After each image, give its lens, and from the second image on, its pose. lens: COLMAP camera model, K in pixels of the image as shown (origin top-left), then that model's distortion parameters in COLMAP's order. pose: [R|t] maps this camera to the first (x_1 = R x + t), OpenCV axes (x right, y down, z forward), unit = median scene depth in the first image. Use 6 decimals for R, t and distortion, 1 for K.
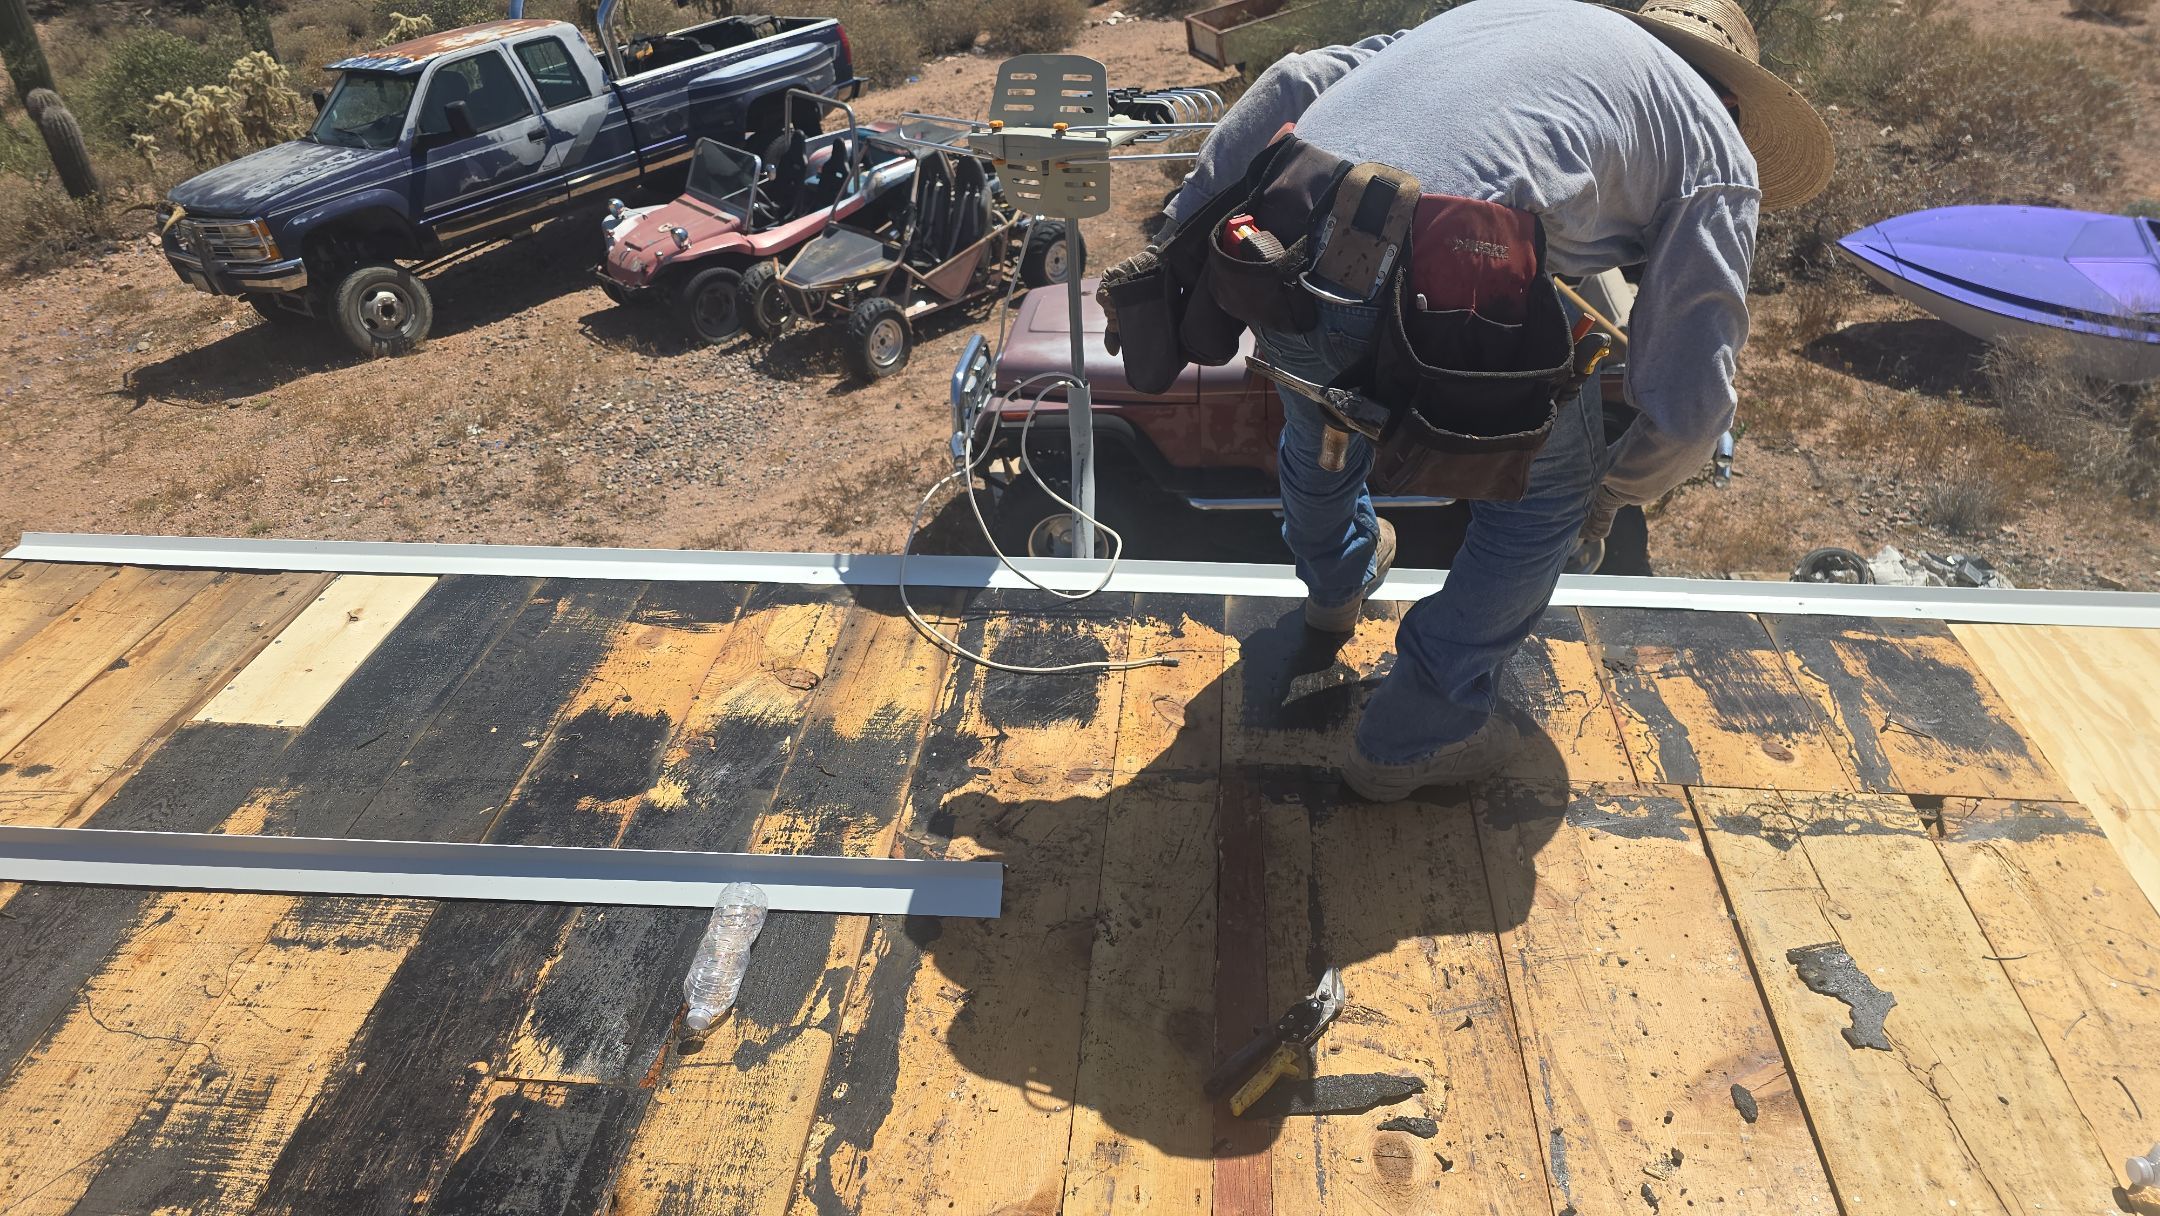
lens RADIAL K [[1454.4, 0, 1073.8], [0, 1454.4, 596.4], [0, 0, 1]] dist [0.068453, -0.065178]
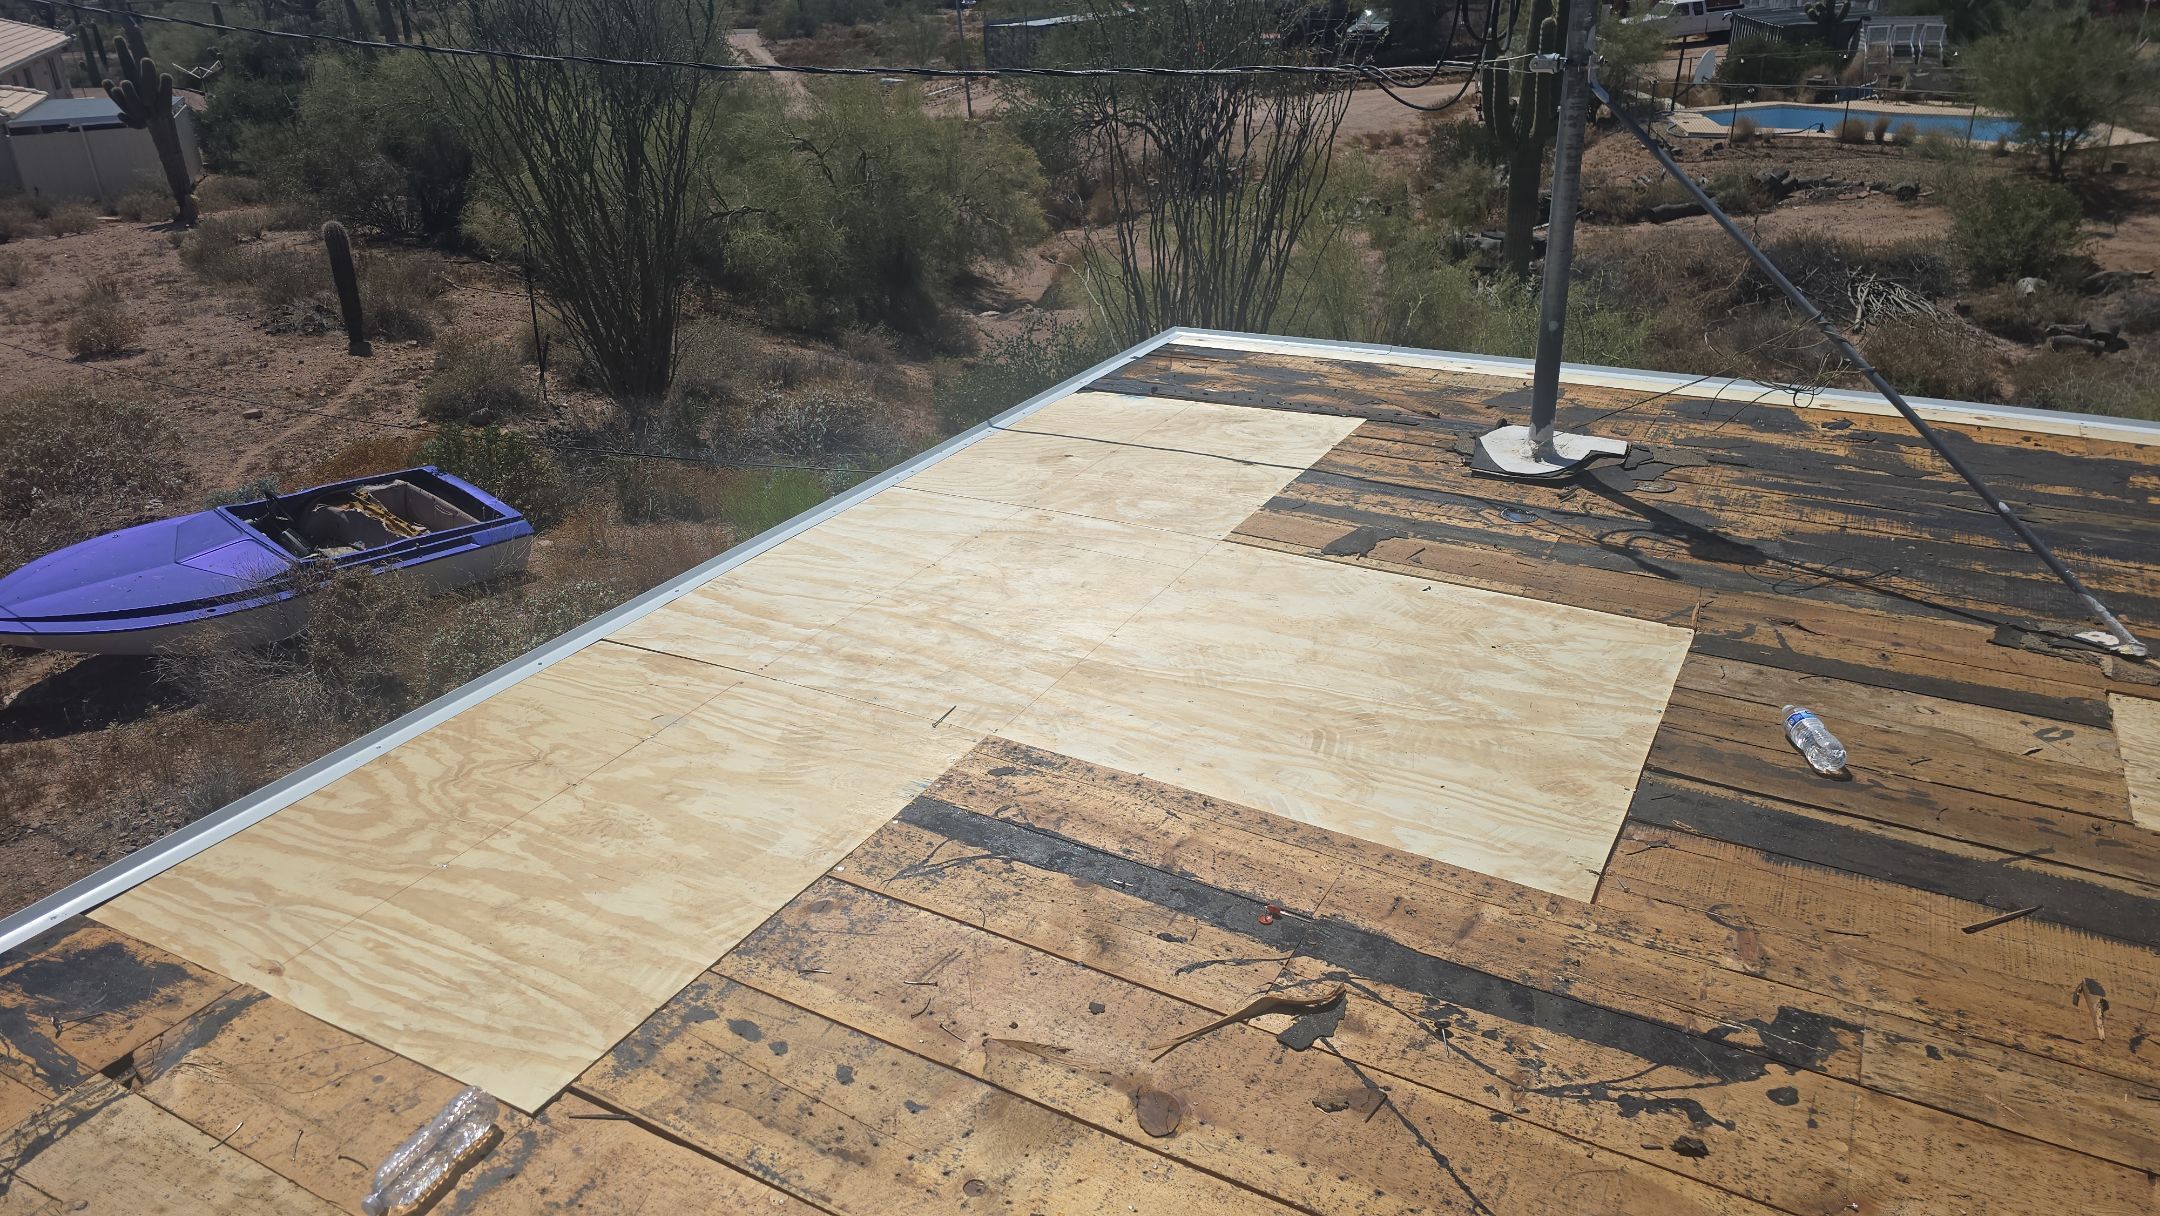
lens RADIAL K [[1452.5, 0, 1065.3], [0, 1452.5, 579.7], [0, 0, 1]] dist [0.061684, -0.058548]
pose [[0.394240, -0.345236, 0.851696, 0.056104], [0.524331, 0.845614, 0.100065, 0.089361], [-0.754753, 0.407122, 0.514393, -0.200838]]
